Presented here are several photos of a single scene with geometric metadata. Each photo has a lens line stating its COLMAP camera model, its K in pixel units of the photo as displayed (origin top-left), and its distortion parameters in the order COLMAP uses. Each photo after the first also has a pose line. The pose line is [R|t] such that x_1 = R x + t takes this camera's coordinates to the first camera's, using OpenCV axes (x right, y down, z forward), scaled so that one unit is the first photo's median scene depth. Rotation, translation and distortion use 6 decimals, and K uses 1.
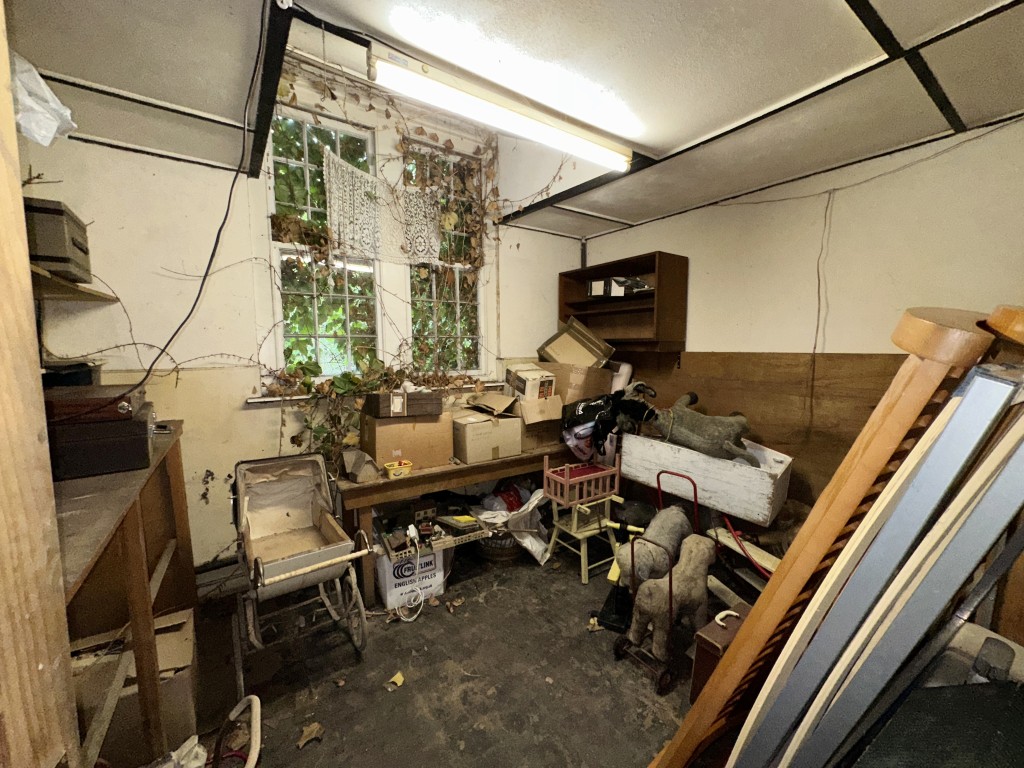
lens RADIAL K [[406.6, 0, 514.2], [0, 406.6, 389.2], [0, 0, 1]] dist [-0.000268, 0.000310]
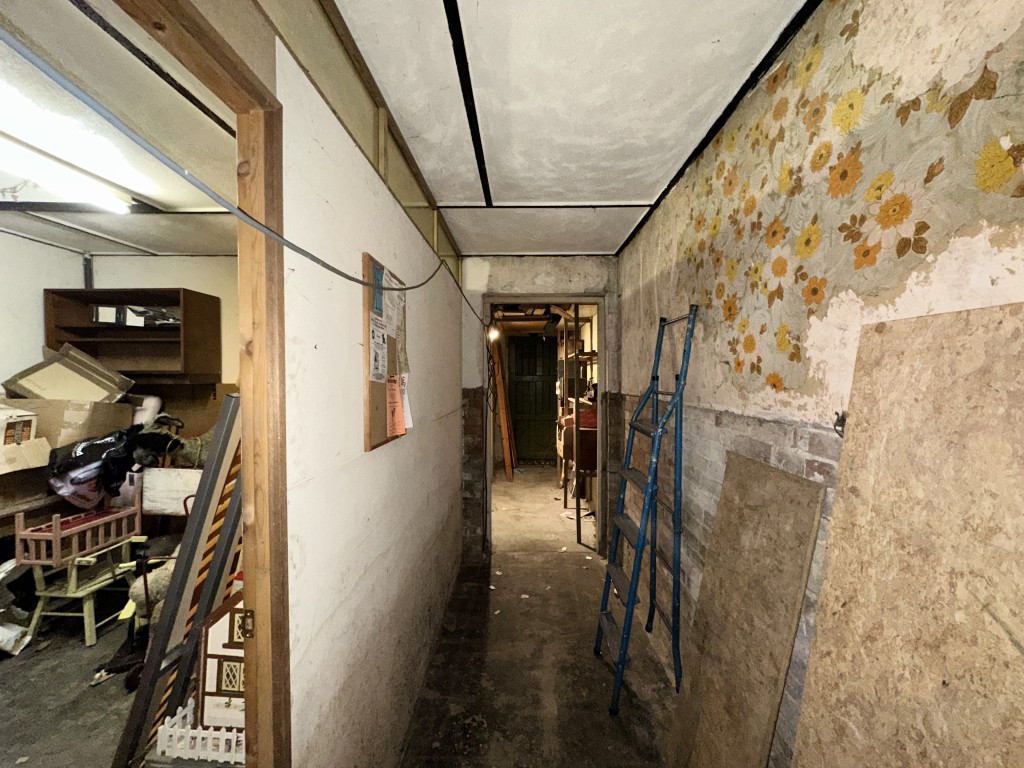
lens RADIAL K [[406.6, 0, 511.9], [0, 406.6, 385.0], [0, 0, 1]] dist [-0.000268, 0.000310]
pose [[0.593703, -0.013852, 0.804565, 0.012308], [0.082735, 0.995604, -0.043911, 0.025018], [-0.800420, 0.092636, 0.592239, -0.284841]]
